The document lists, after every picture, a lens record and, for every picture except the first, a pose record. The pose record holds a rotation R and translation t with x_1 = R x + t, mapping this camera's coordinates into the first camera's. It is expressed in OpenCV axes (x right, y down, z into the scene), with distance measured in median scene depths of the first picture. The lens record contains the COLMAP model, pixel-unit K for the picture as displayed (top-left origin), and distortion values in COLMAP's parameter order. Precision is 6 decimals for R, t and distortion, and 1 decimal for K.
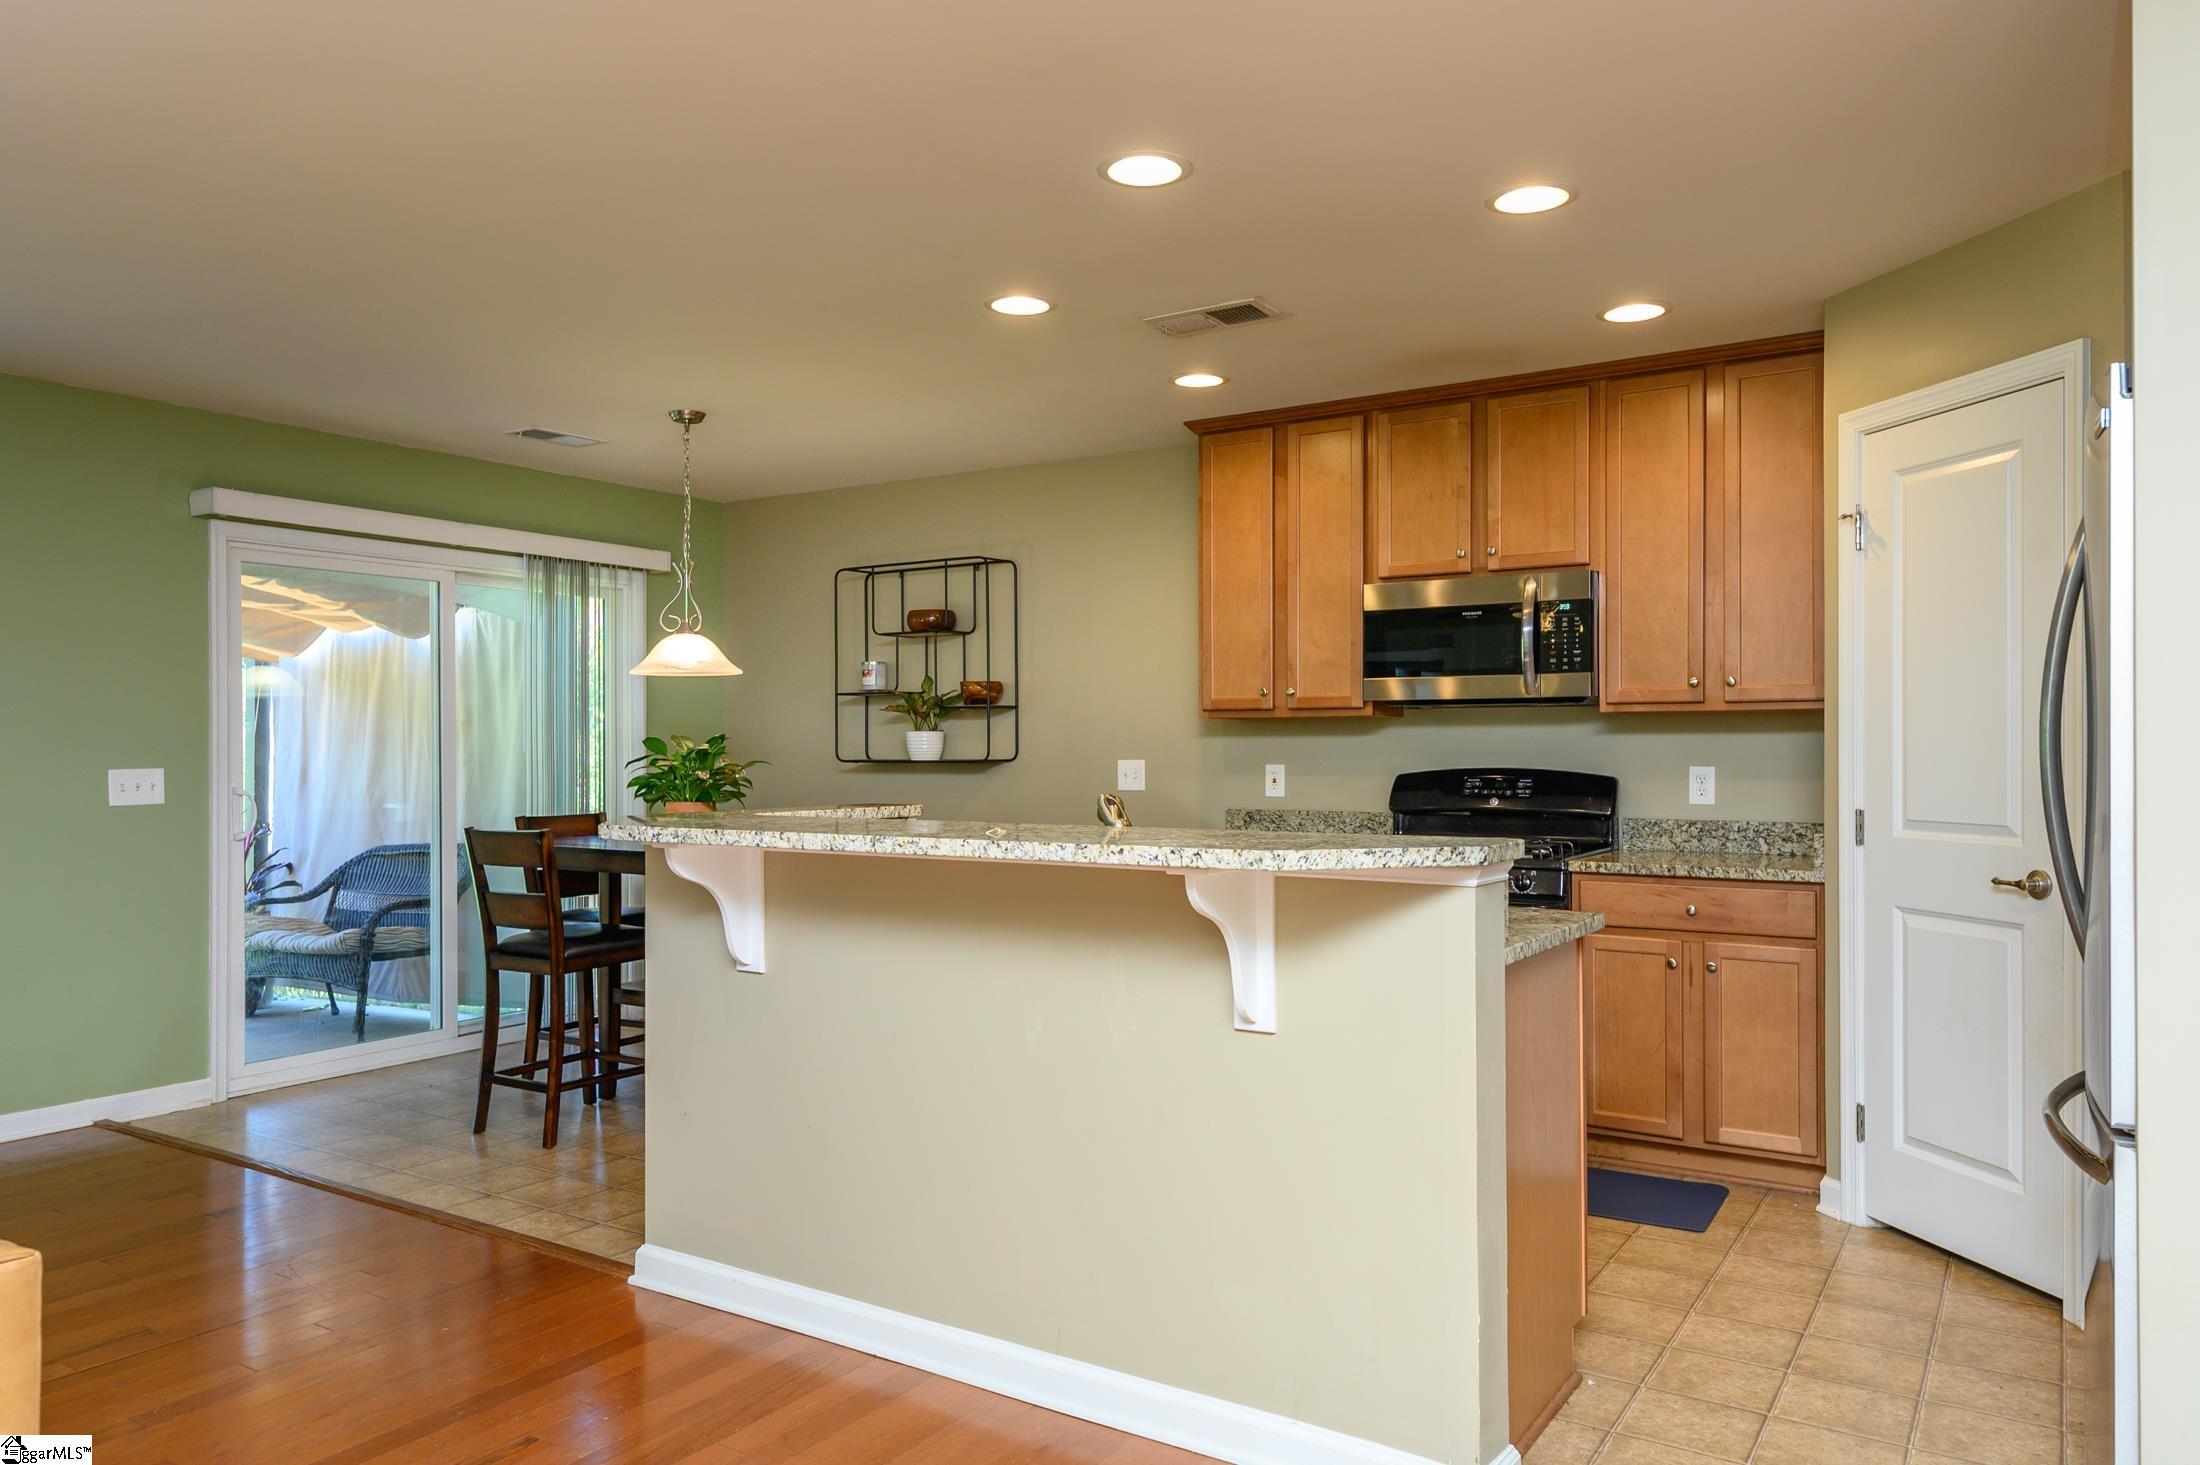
lens RADIAL K [[1468.4, 0, 1072.0], [0, 1468.4, 736.4], [0, 0, 1]] dist [0.036046, -0.009509]
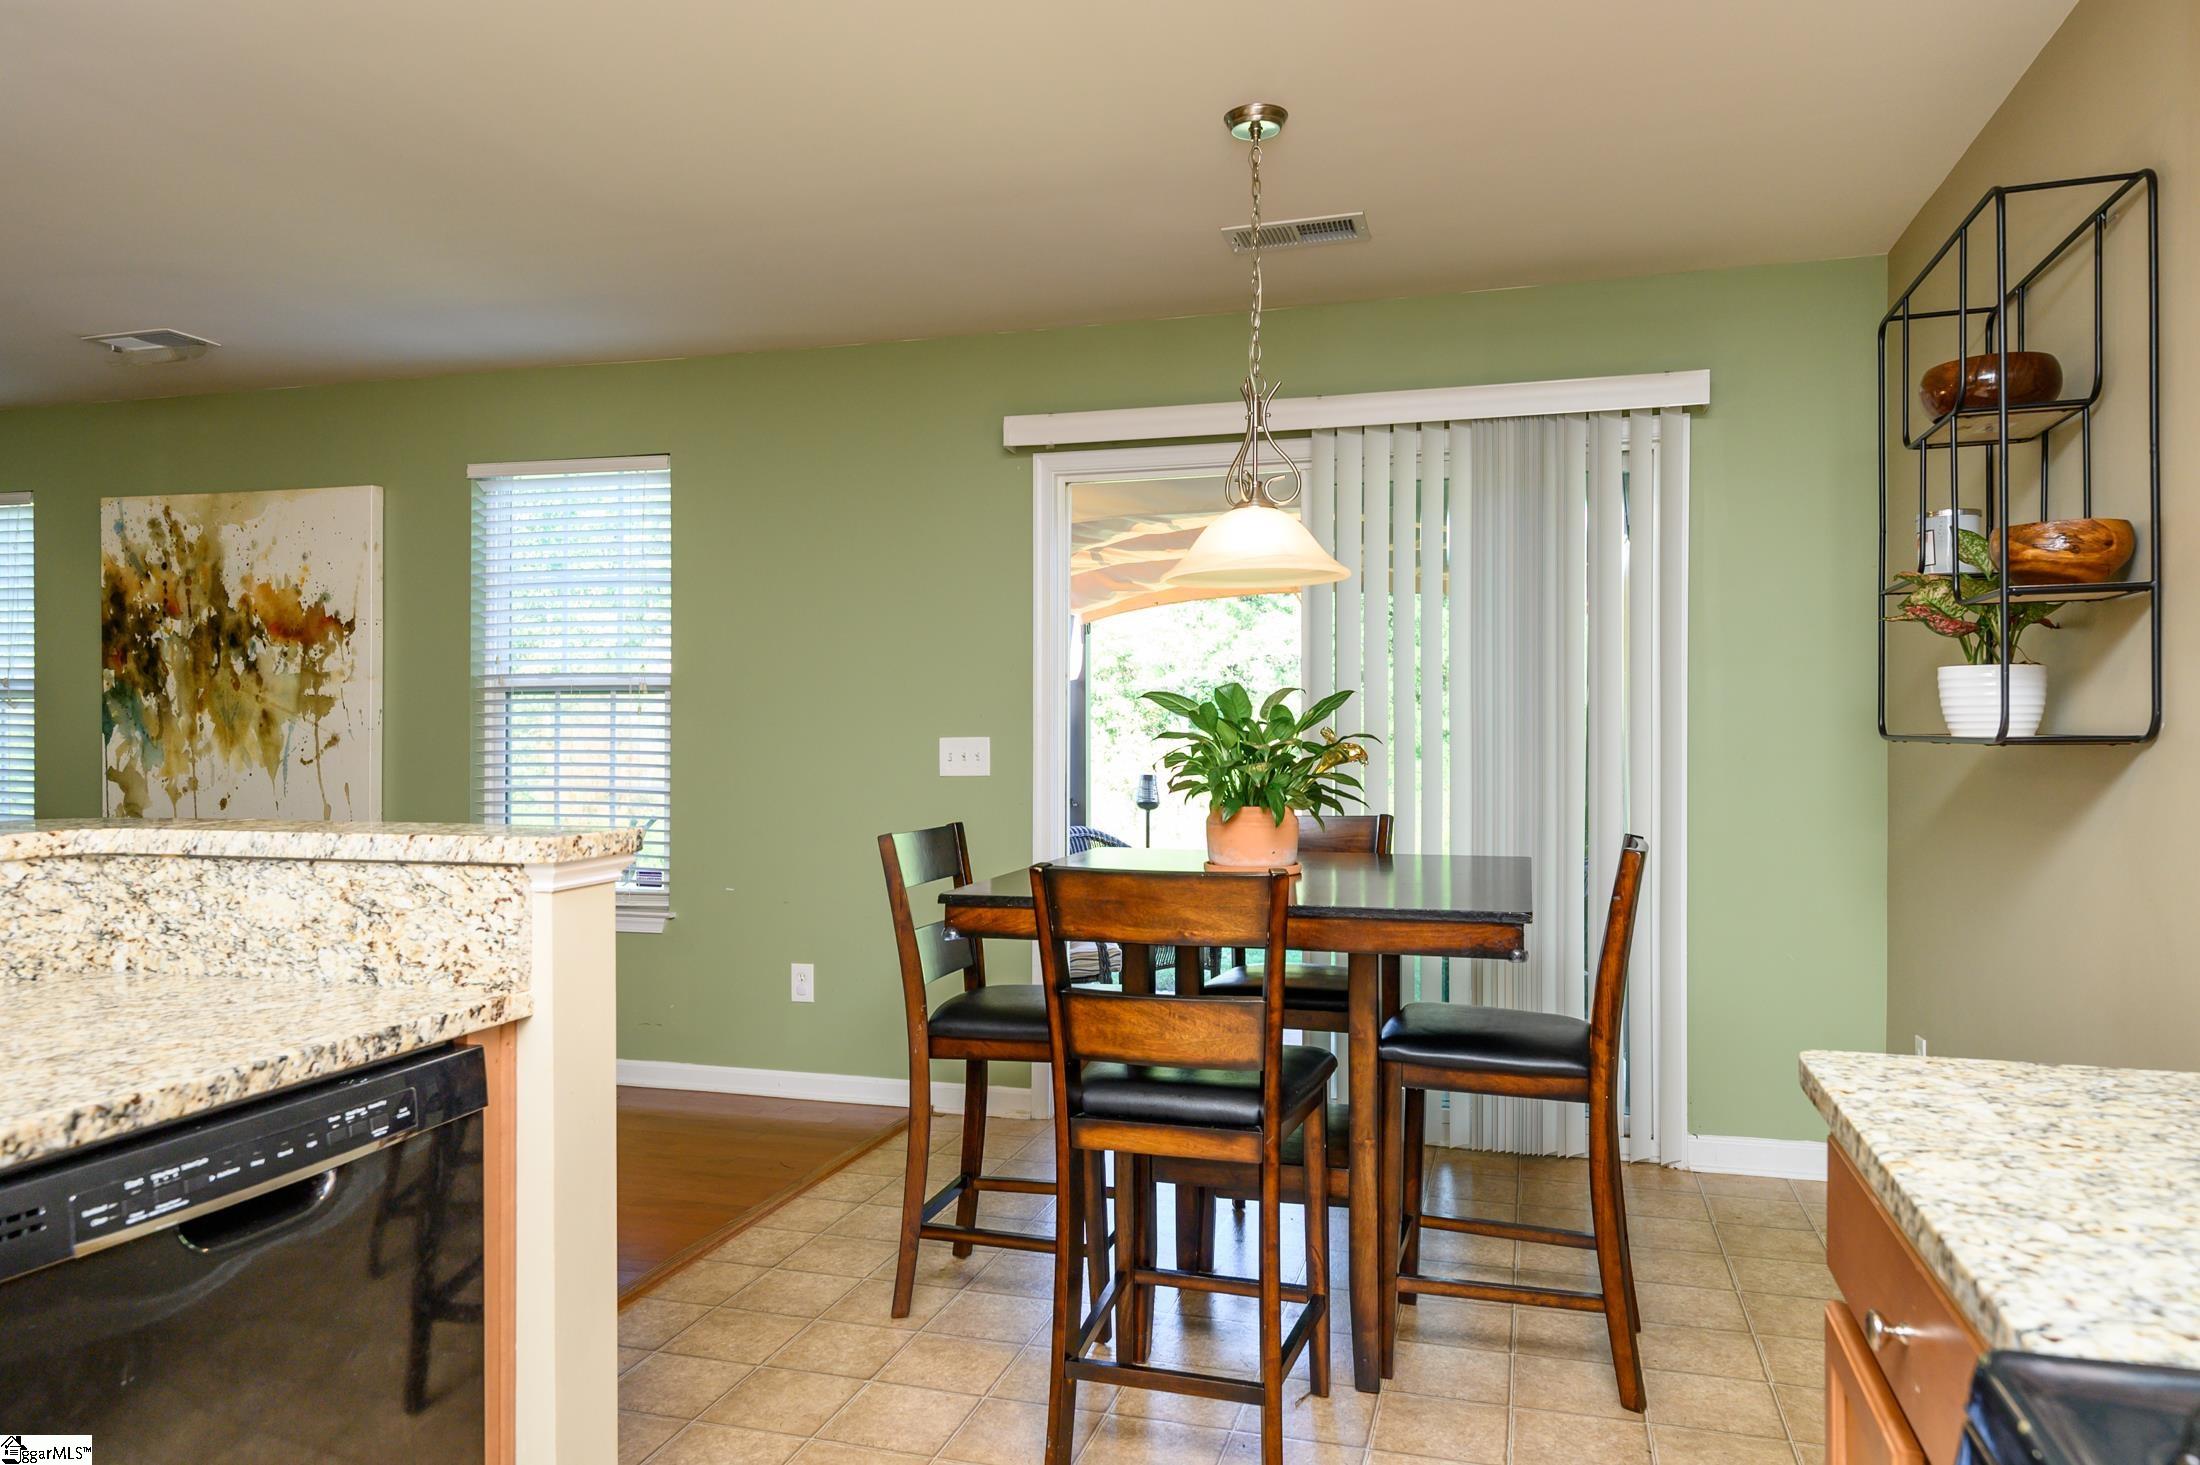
lens RADIAL K [[1460.0, 0, 1101.1], [0, 1460.0, 733.2], [0, 0, 1]] dist [0.018509, -0.007380]
pose [[0.304638, 0.007309, -0.952440, 0.277735], [0.007941, 0.999916, 0.010213, 0.011535], [0.952435, -0.010674, 0.304554, 0.835098]]
